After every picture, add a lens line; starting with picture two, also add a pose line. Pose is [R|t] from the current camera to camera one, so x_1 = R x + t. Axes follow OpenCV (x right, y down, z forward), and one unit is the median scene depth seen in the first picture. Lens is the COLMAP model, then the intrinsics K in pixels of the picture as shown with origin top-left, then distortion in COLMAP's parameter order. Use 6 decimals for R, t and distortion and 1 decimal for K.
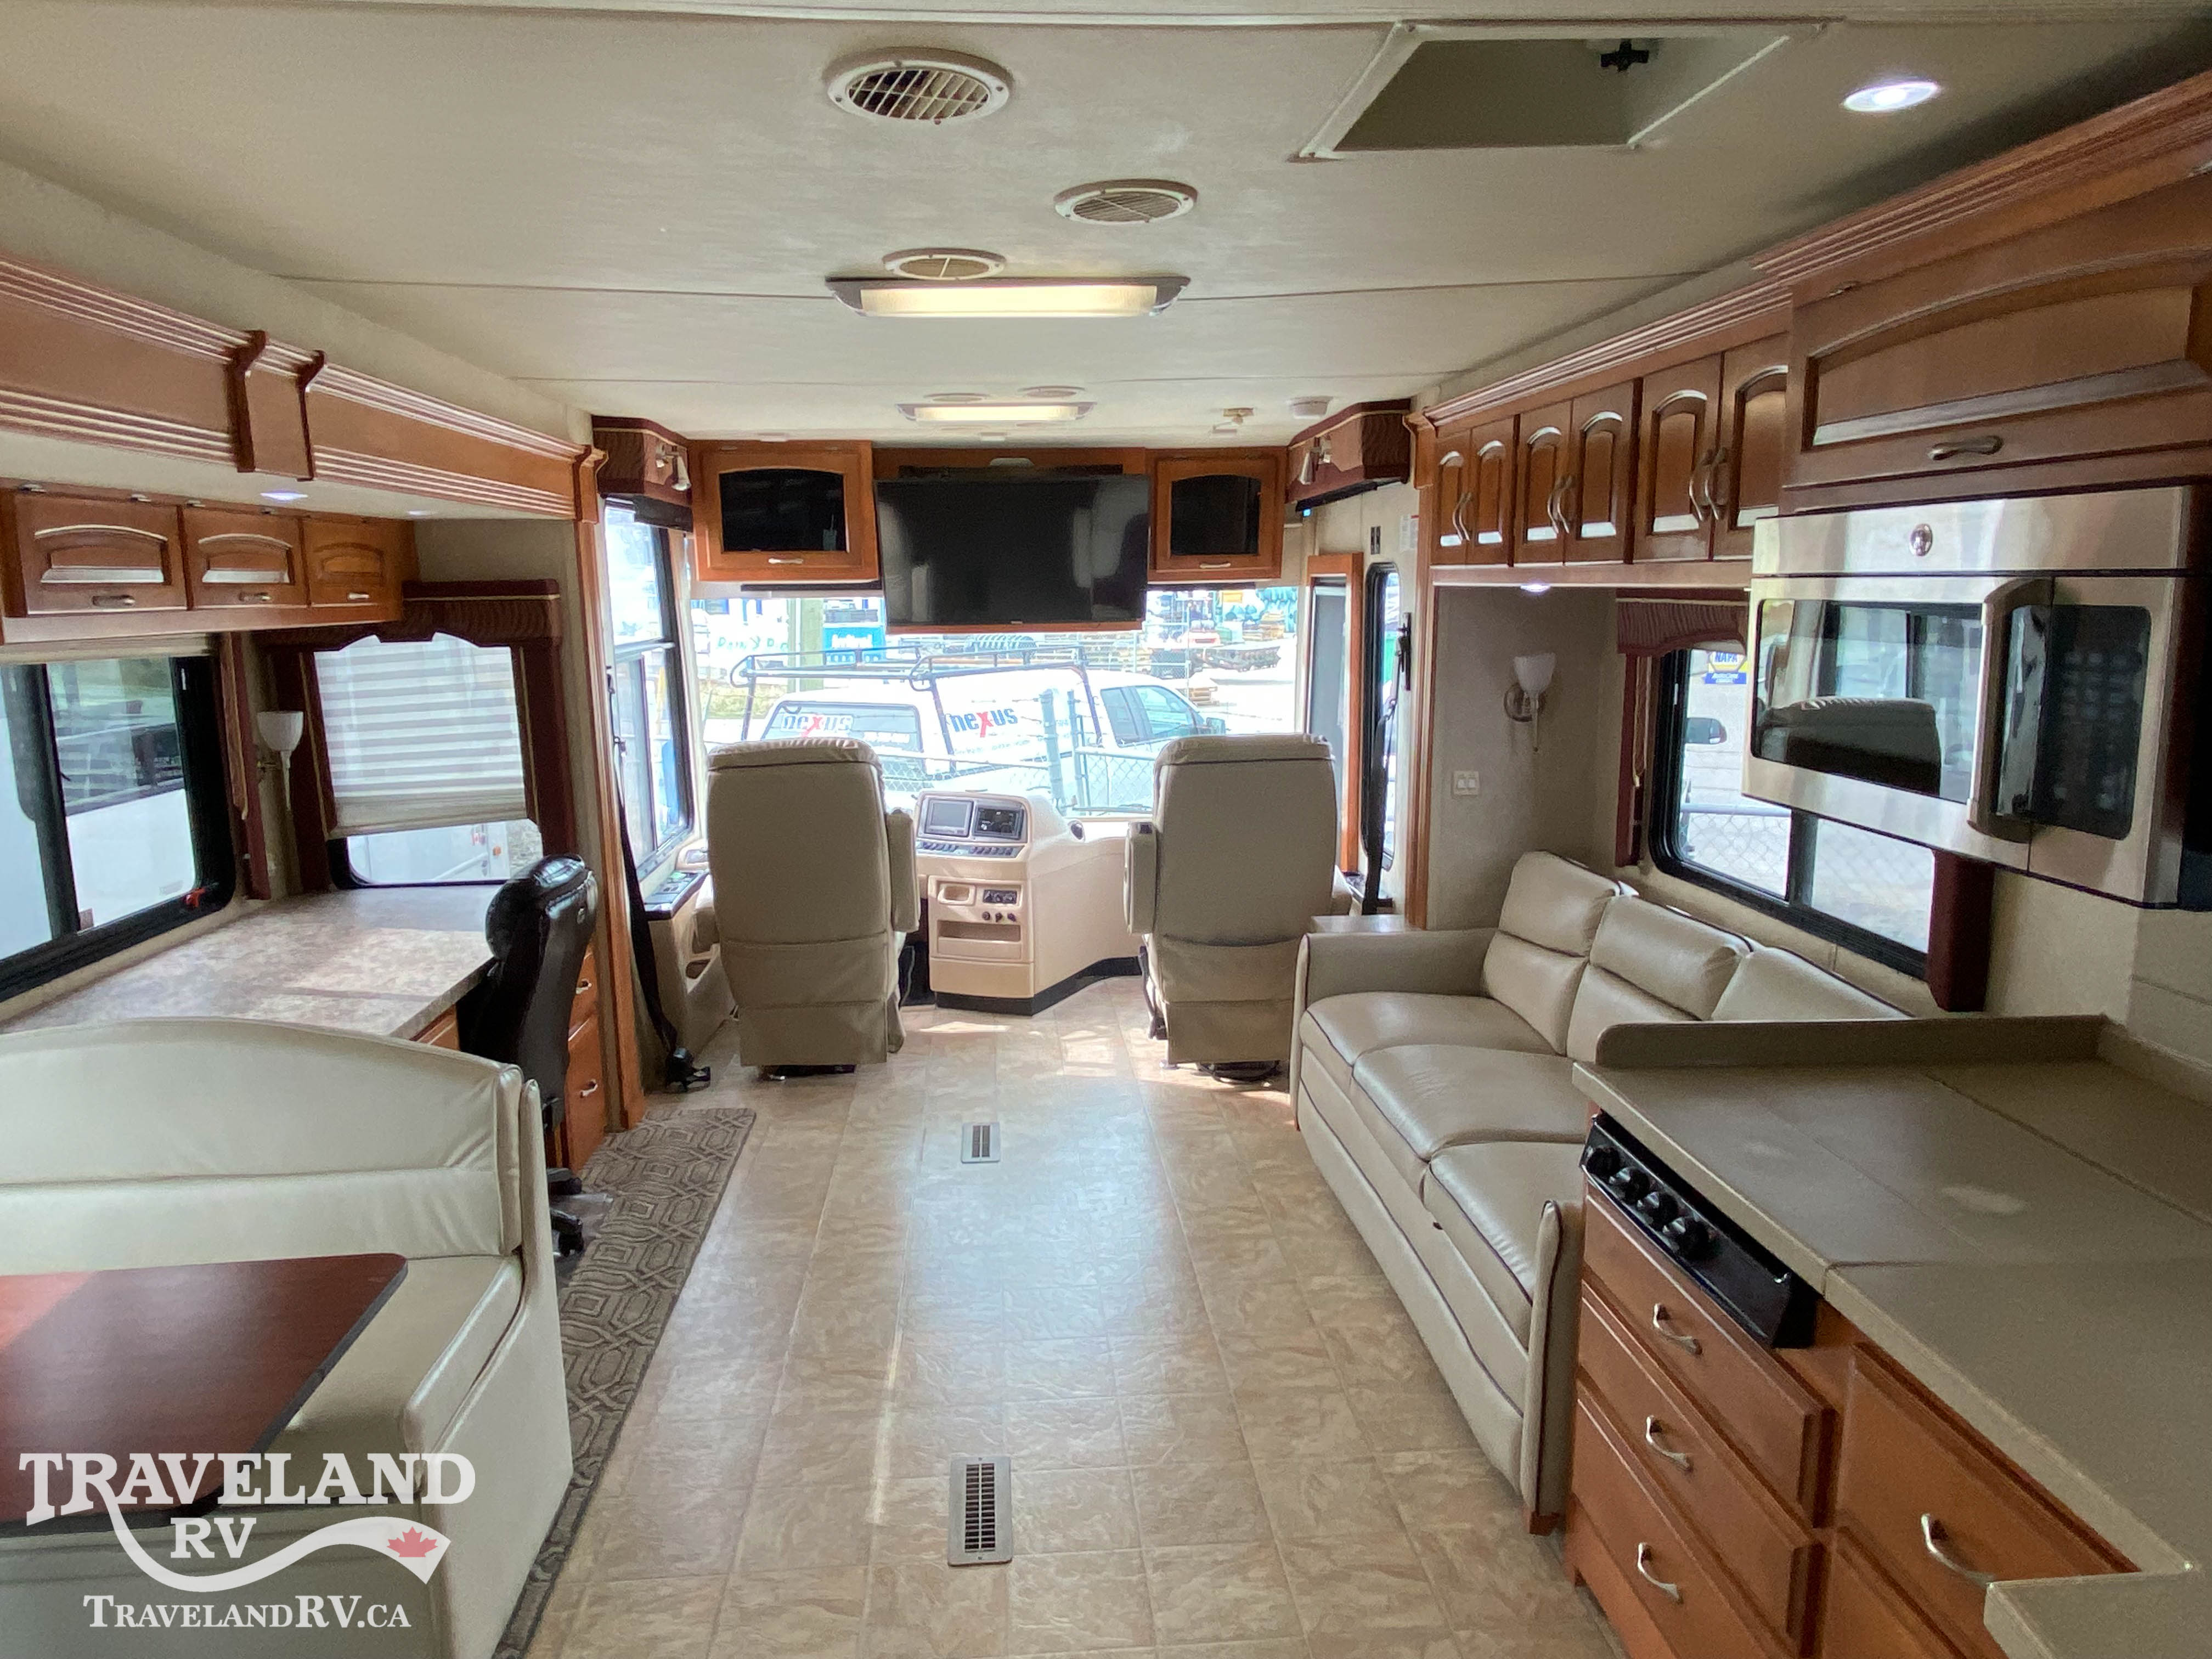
lens RADIAL K [[1453.3, 0, 1085.1], [0, 1453.3, 830.3], [0, 0, 1]] dist [0.032085, -0.034730]
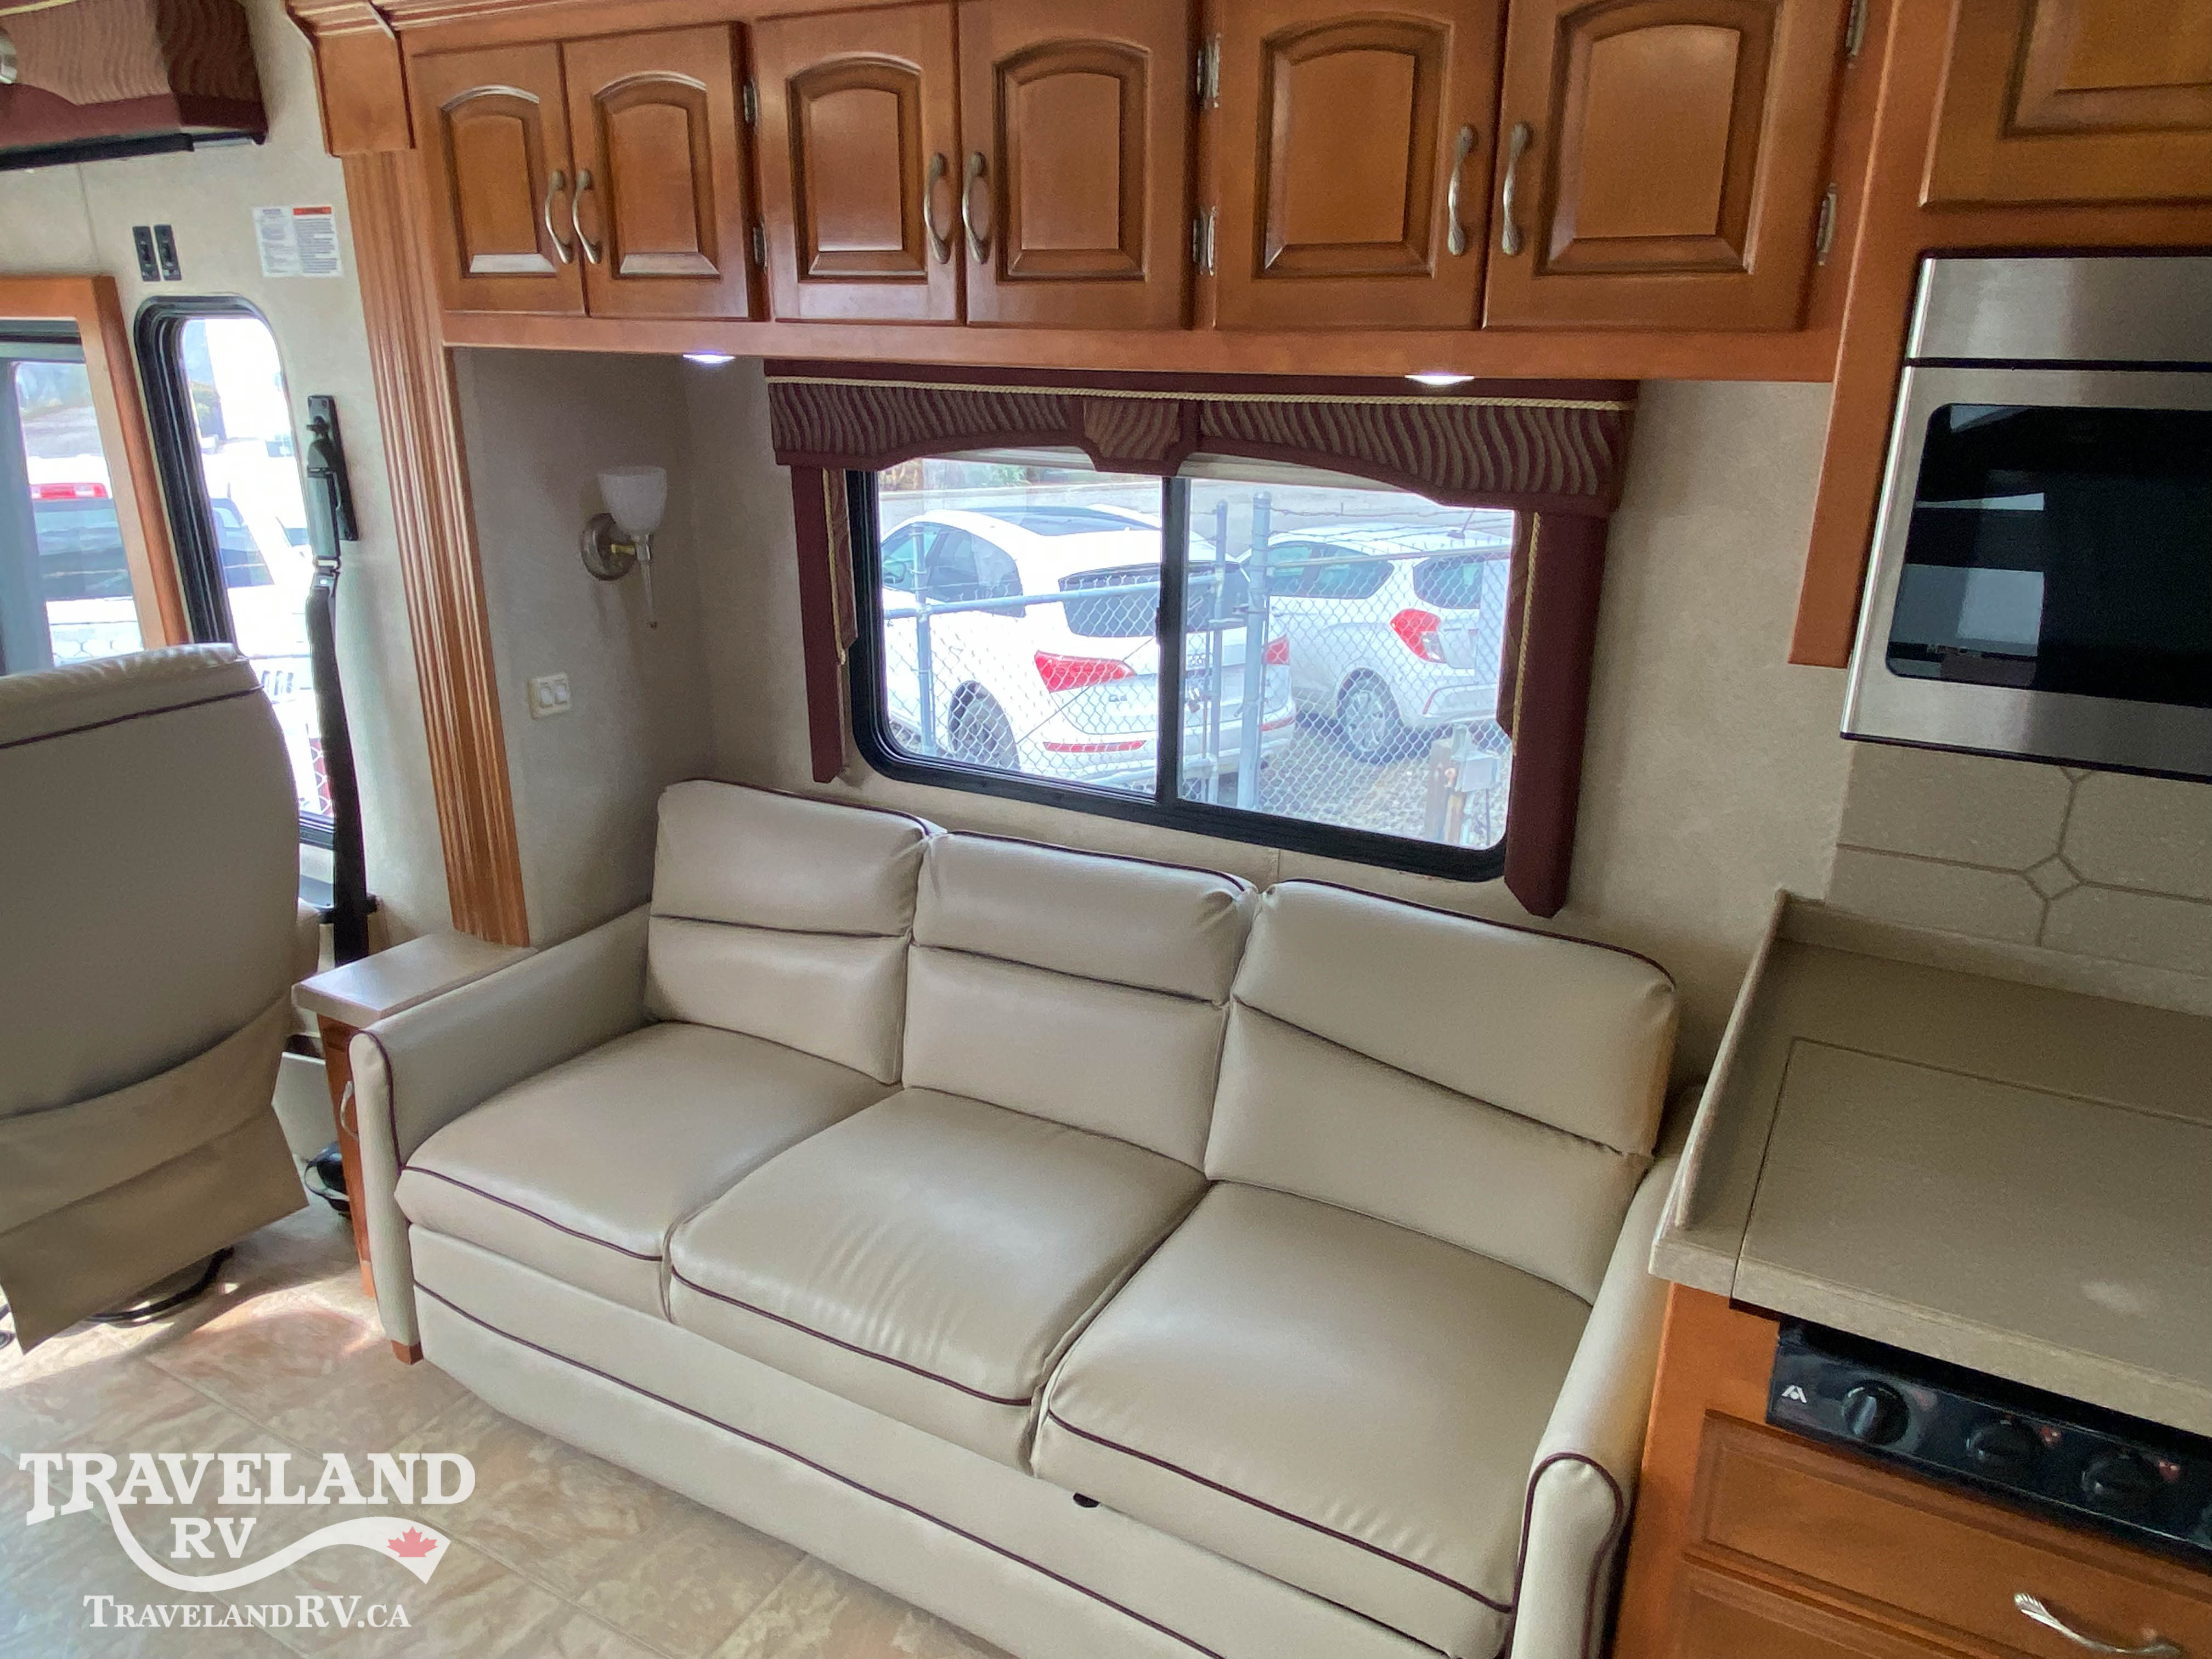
lens RADIAL K [[1453.3, 0, 1138.2], [0, 1453.3, 838.8], [0, 0, 1]] dist [0.032085, -0.034730]
pose [[0.530423, -0.257513, 0.807675, -0.099547], [0.123741, 0.966061, 0.226748, -0.074594], [-0.838653, -0.020330, 0.544286, 0.433588]]
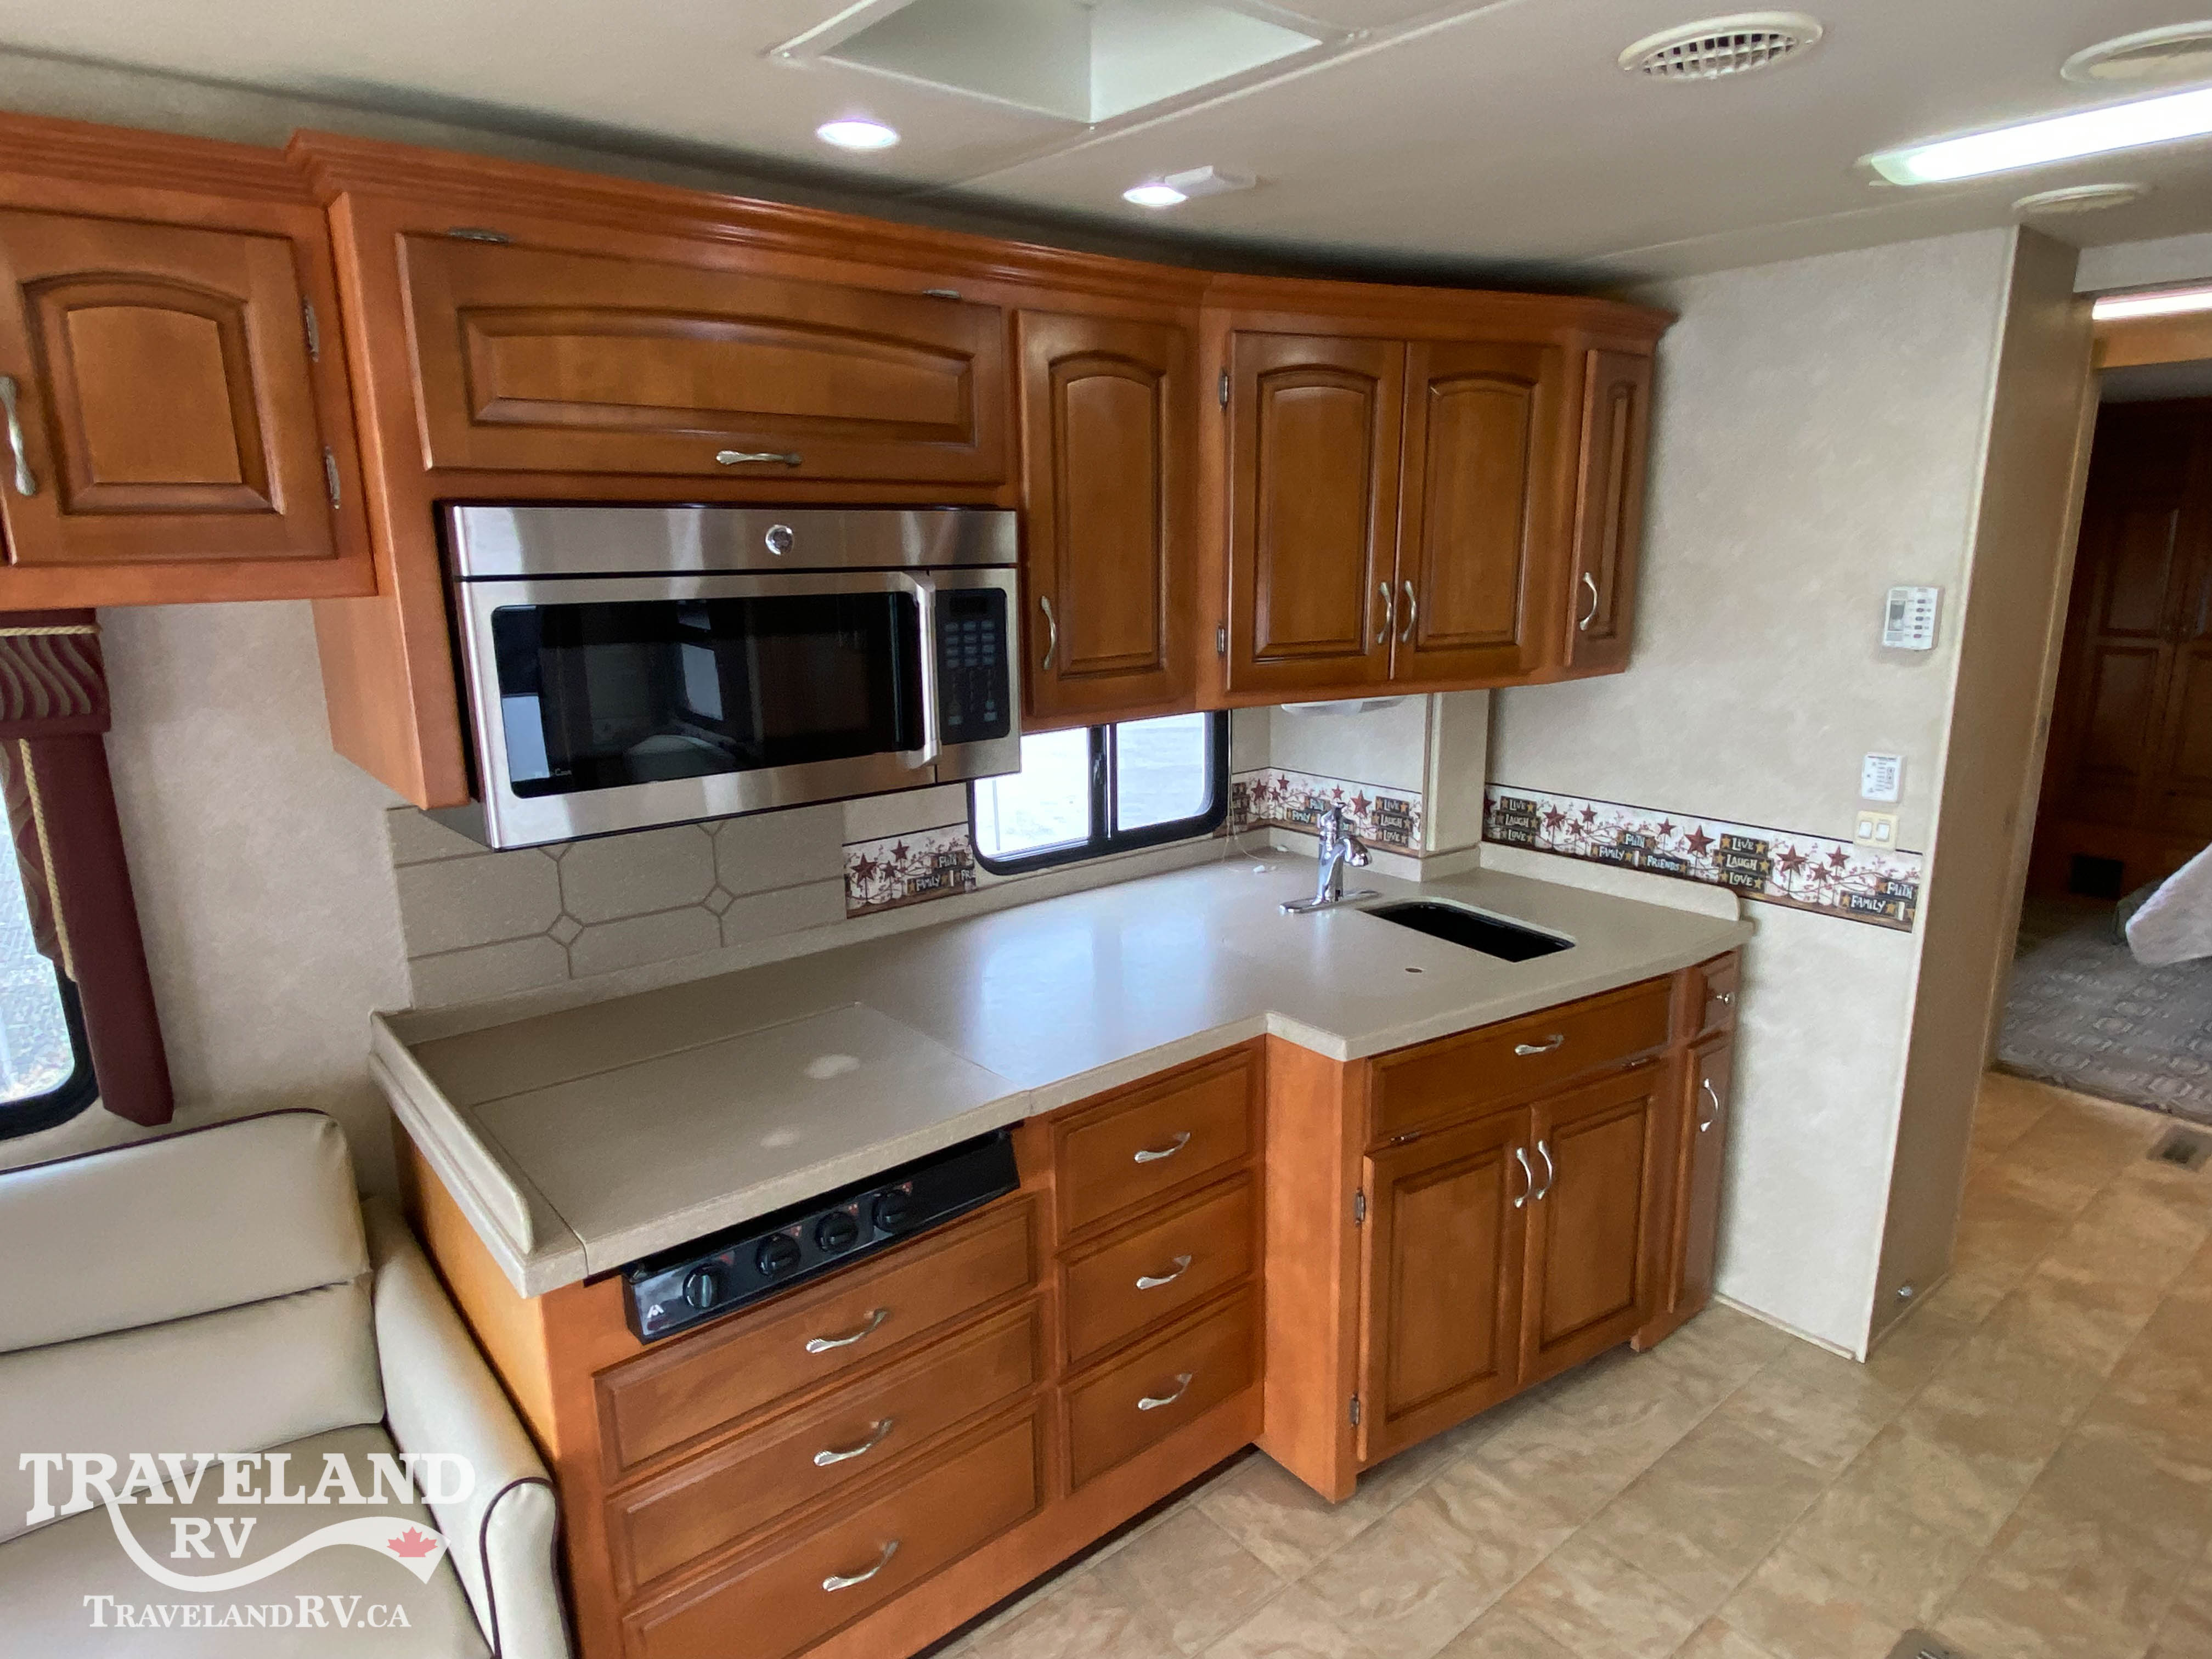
lens RADIAL K [[1293.7, 0, 1079.3], [0, 1293.7, 830.1], [0, 0, 1]] dist [0.042315, -0.041626]
pose [[-0.570568, -0.157593, 0.805988, -0.150329], [0.160587, 0.941061, 0.297684, -0.093925], [-0.805397, 0.299280, -0.511632, 0.523822]]
